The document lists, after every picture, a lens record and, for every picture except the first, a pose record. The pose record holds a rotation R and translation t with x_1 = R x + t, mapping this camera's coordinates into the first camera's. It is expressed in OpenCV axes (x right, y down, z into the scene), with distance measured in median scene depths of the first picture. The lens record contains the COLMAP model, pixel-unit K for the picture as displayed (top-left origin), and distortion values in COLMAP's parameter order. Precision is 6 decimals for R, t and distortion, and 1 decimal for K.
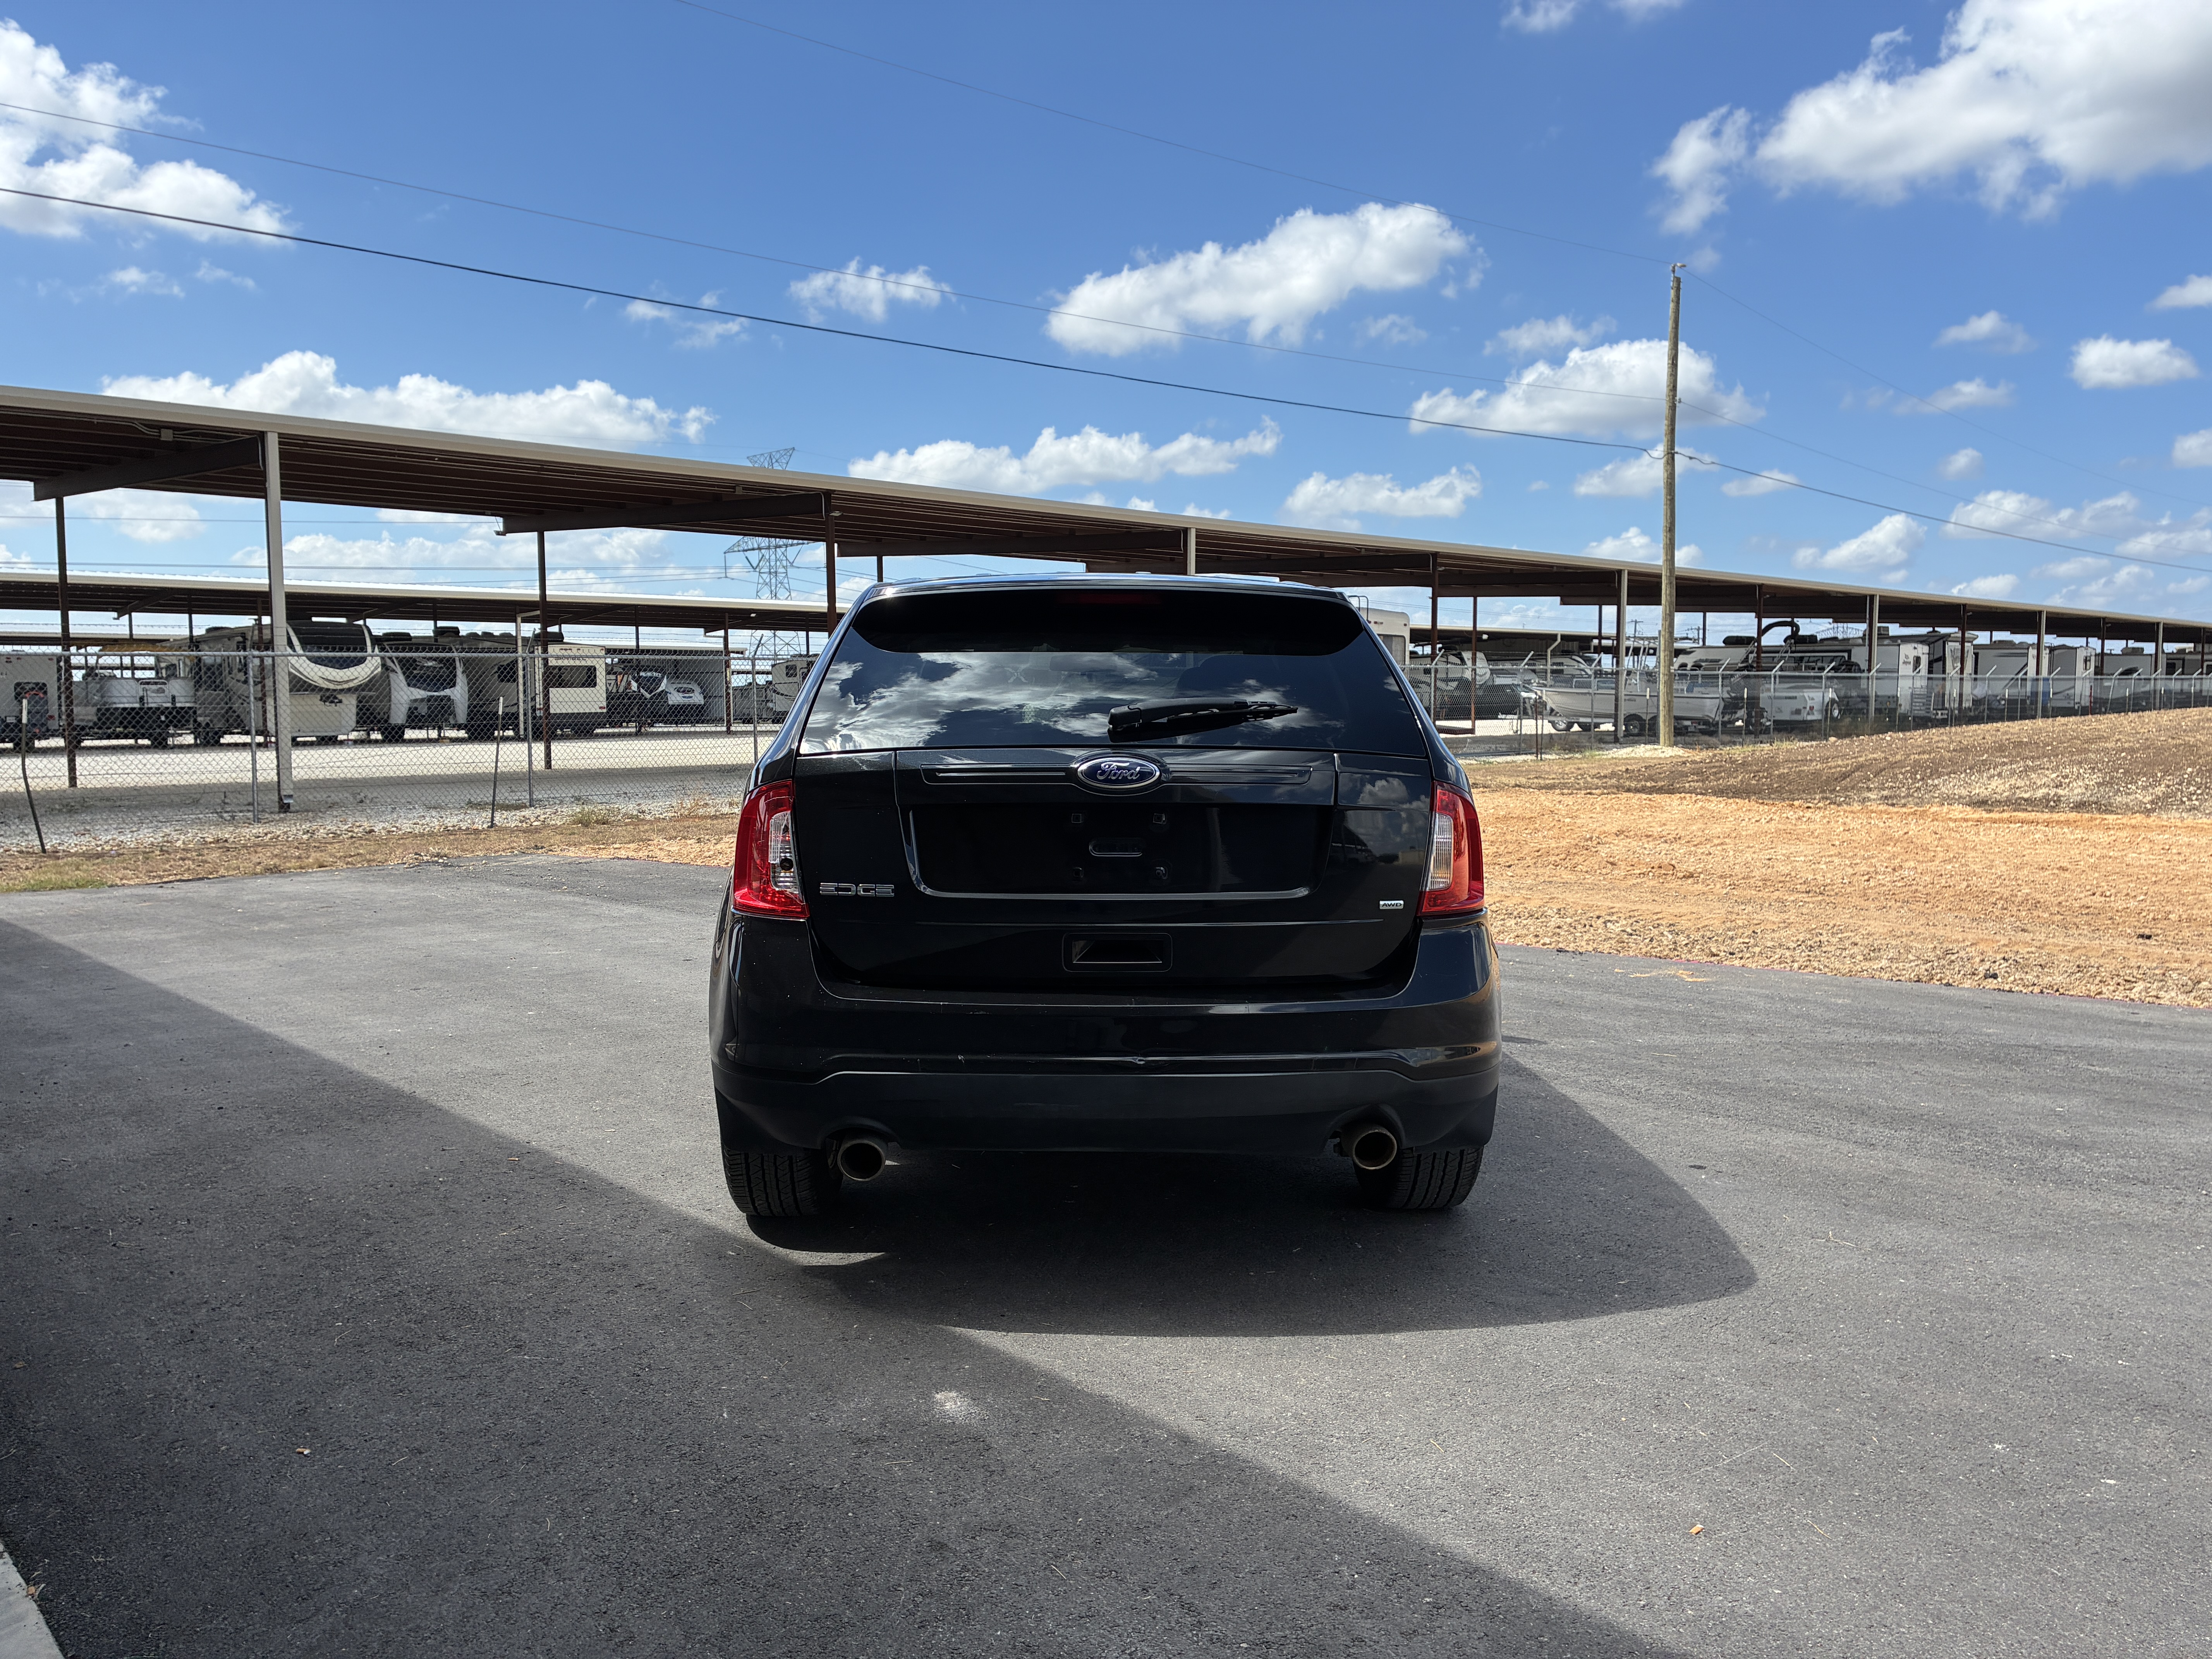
lens RADIAL K [[1689.8, 0, 1128.3], [0, 1689.8, 793.8], [0, 0, 1]] dist [0.048366, -0.061552]
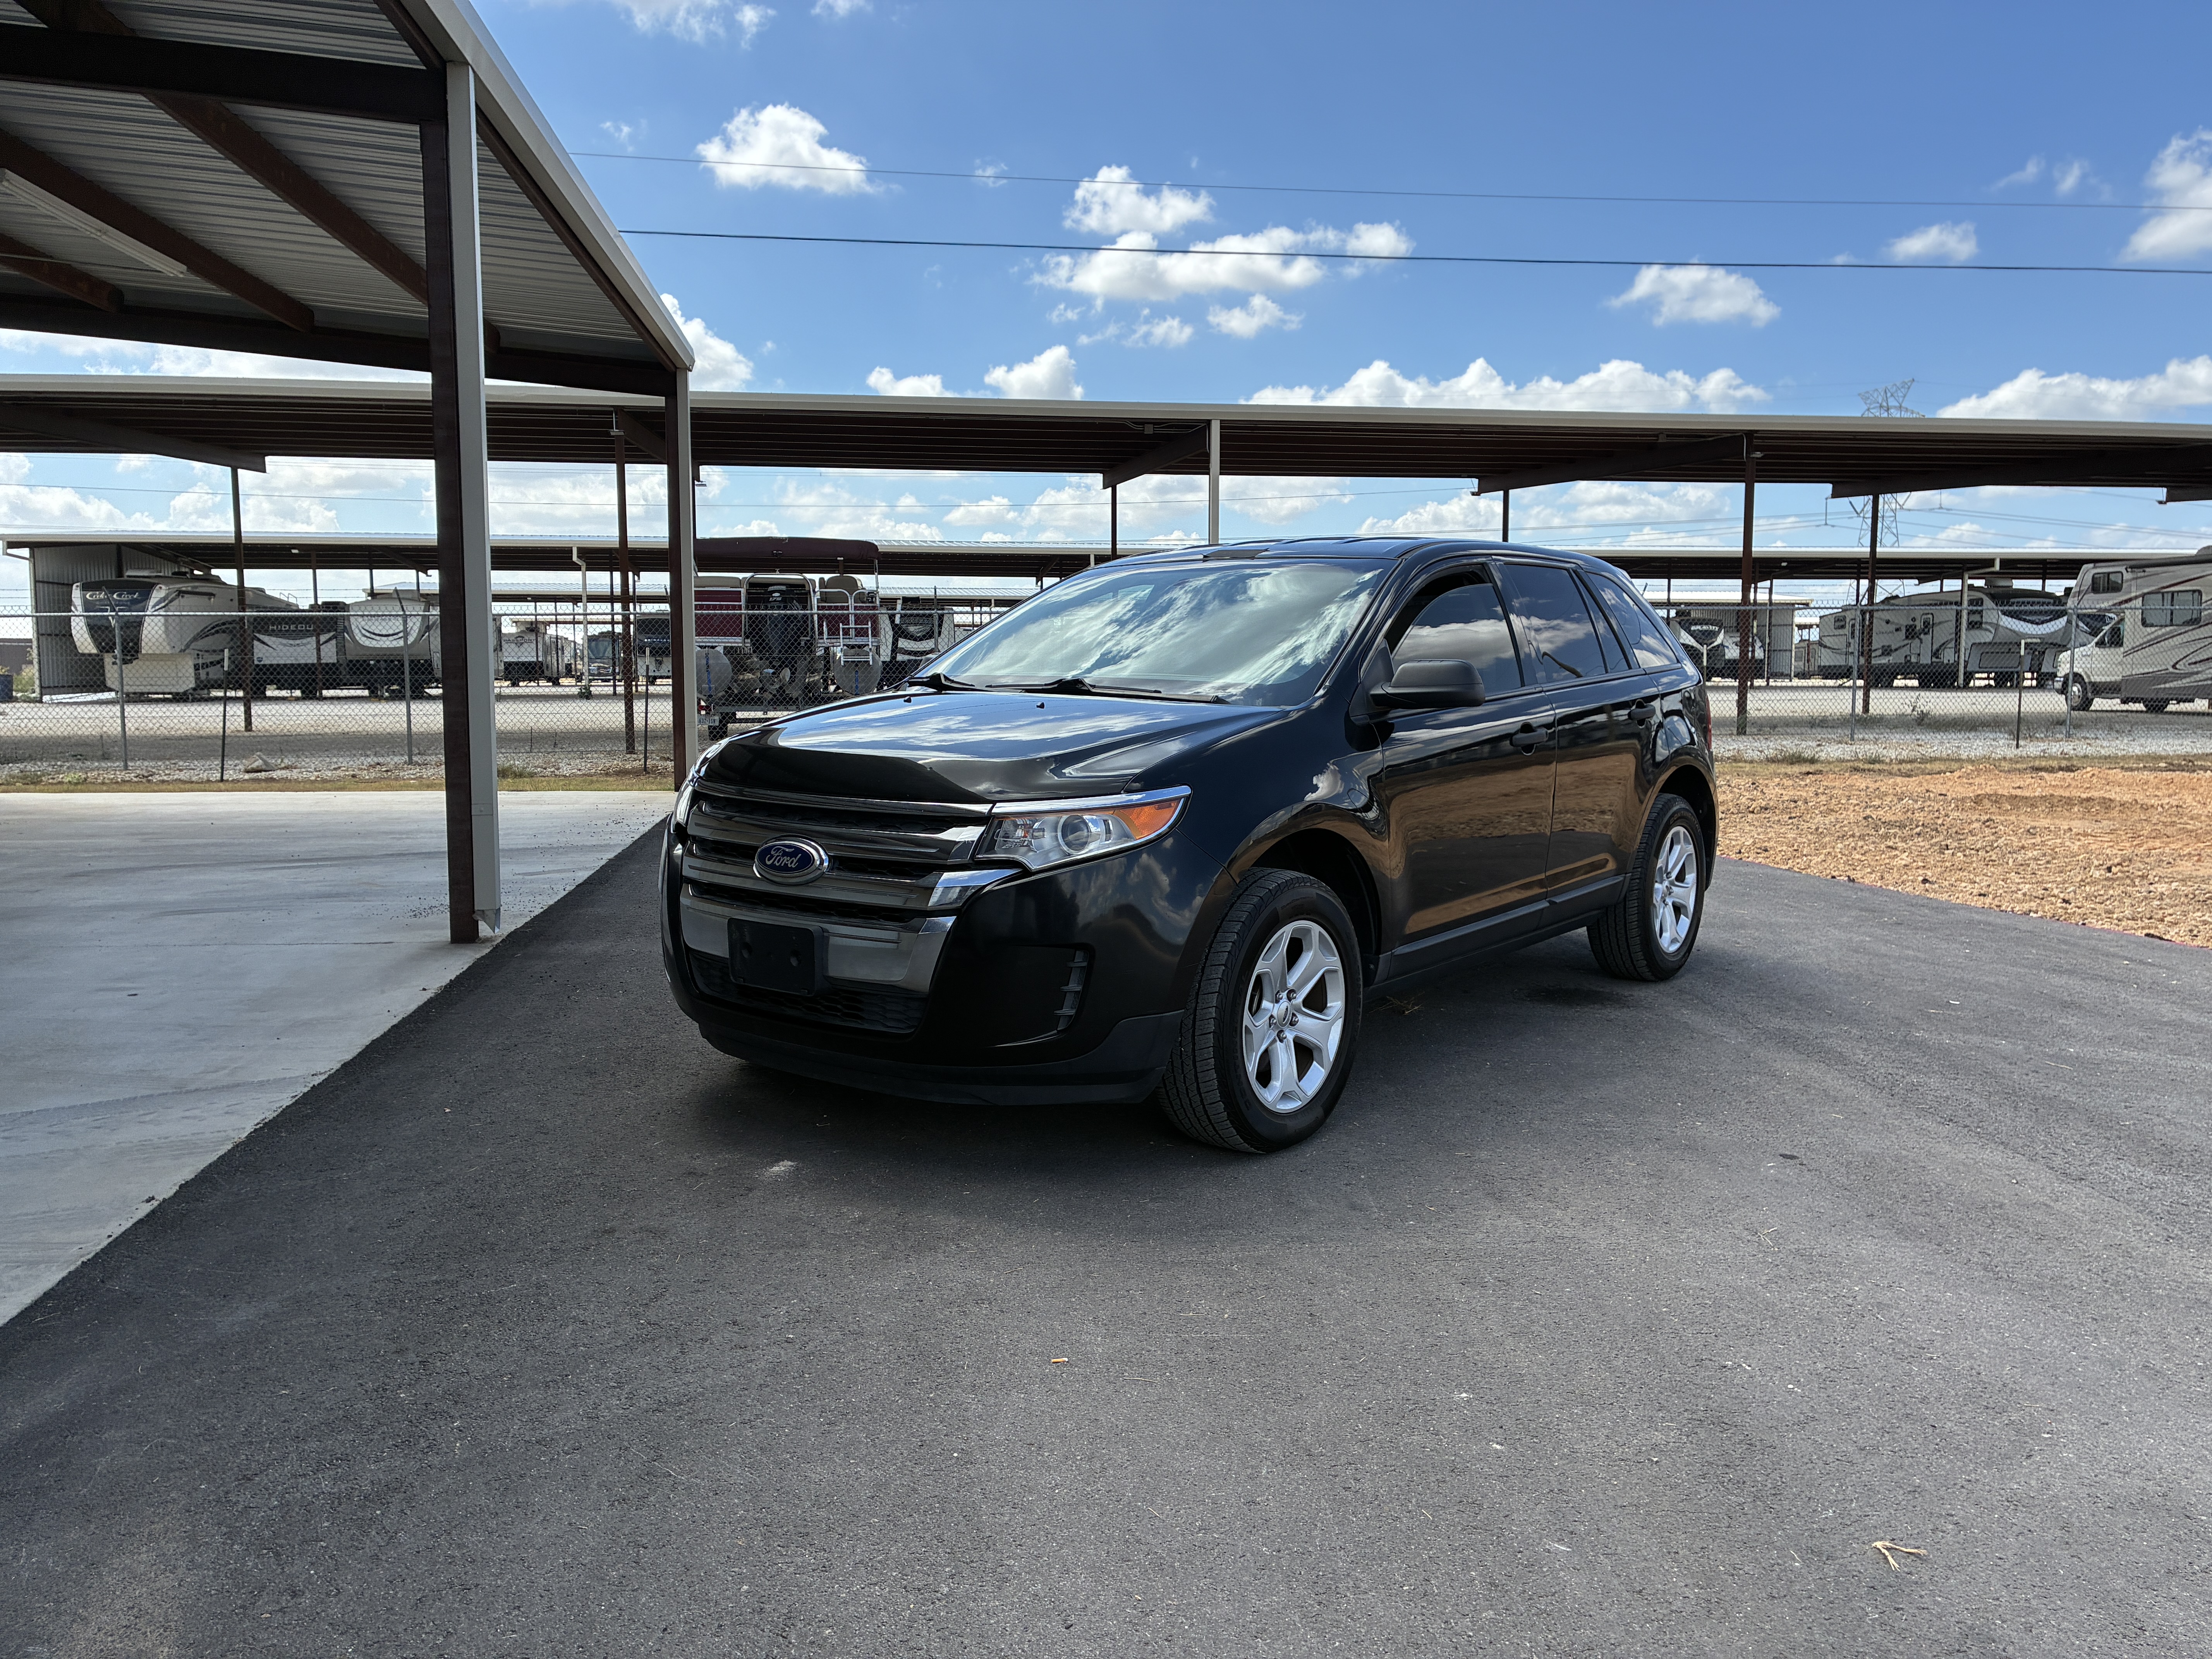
lens RADIAL K [[1689.8, 0, 1110.6], [0, 1689.8, 826.9], [0, 0, 1]] dist [0.048366, -0.061552]
pose [[0.802901, 0.065112, -0.592546, 0.352634], [-0.038087, 0.997589, 0.058012, 0.005320], [0.594895, -0.024010, 0.803445, 0.046204]]
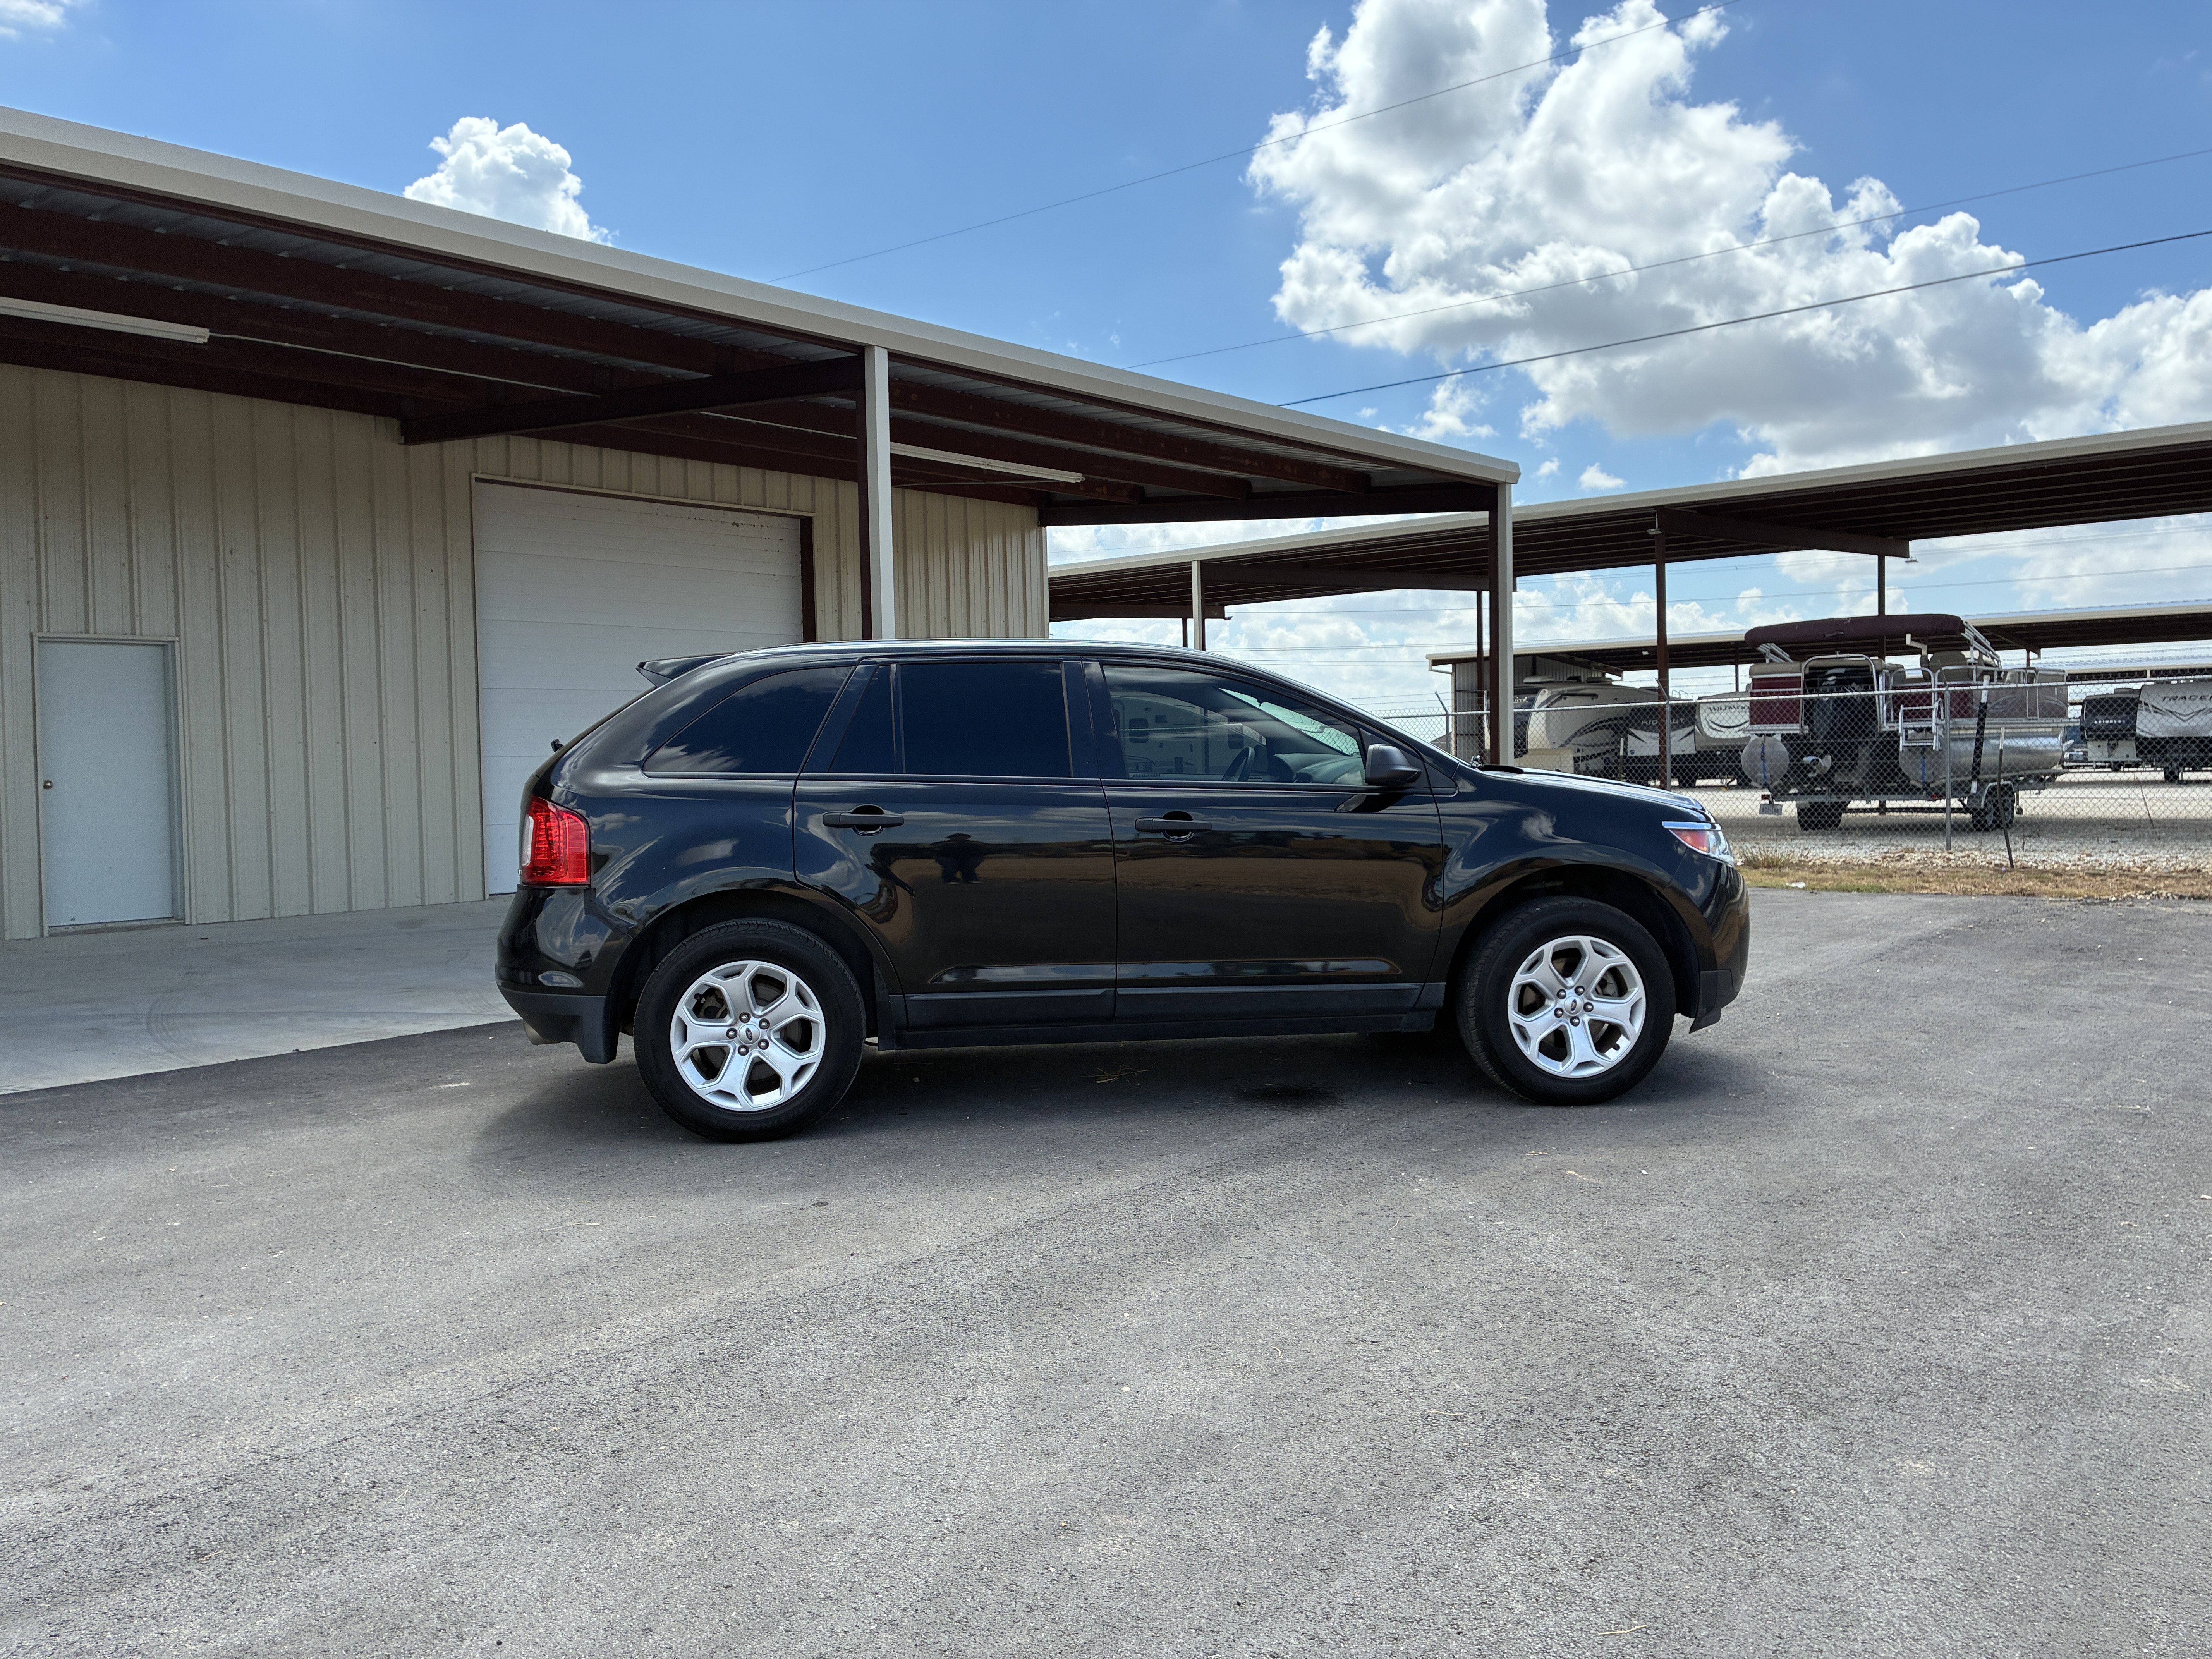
lens RADIAL K [[1689.8, 0, 1103.0], [0, 1689.8, 816.5], [0, 0, 1]] dist [0.048366, -0.061552]
pose [[0.063140, 0.038330, -0.997268, 0.824722], [-0.038186, 0.998623, 0.035964, -0.030236], [0.997274, 0.035811, 0.064517, 0.679232]]
